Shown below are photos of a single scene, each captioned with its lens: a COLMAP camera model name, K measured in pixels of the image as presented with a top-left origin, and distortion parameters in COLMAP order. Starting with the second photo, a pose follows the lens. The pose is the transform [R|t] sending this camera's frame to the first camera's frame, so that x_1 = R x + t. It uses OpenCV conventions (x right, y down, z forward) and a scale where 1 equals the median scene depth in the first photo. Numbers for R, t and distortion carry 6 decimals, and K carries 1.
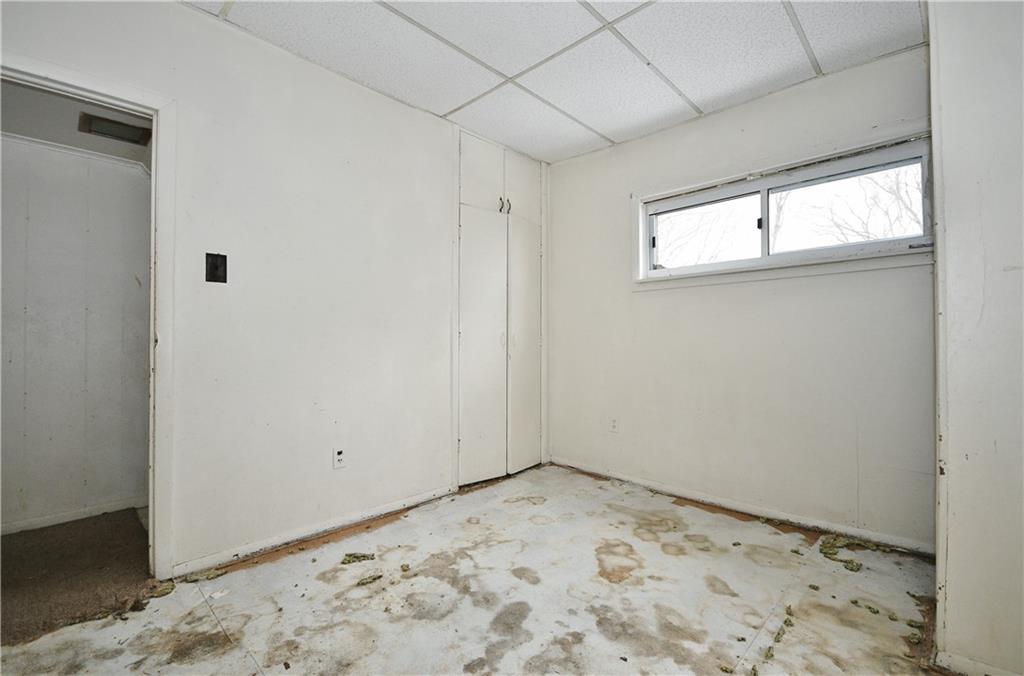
lens RADIAL K [[452.2, 0, 503.1], [0, 452.2, 340.9], [0, 0, 1]] dist [-0.000467, -0.000483]
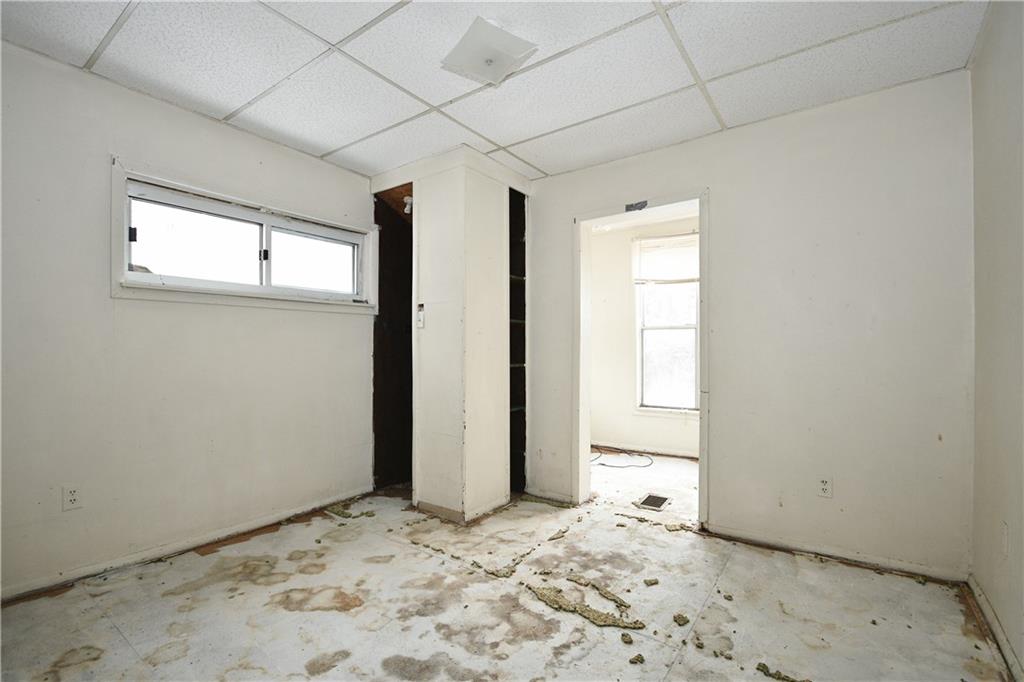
lens RADIAL K [[466.7, 0, 507.2], [0, 466.7, 342.6], [0, 0, 1]] dist [0.010759, -0.013463]
pose [[-0.160300, 0.008568, 0.987031, -0.735442], [-0.008501, 0.999913, -0.010061, -0.050678], [-0.987032, -0.010004, -0.160213, 0.709860]]
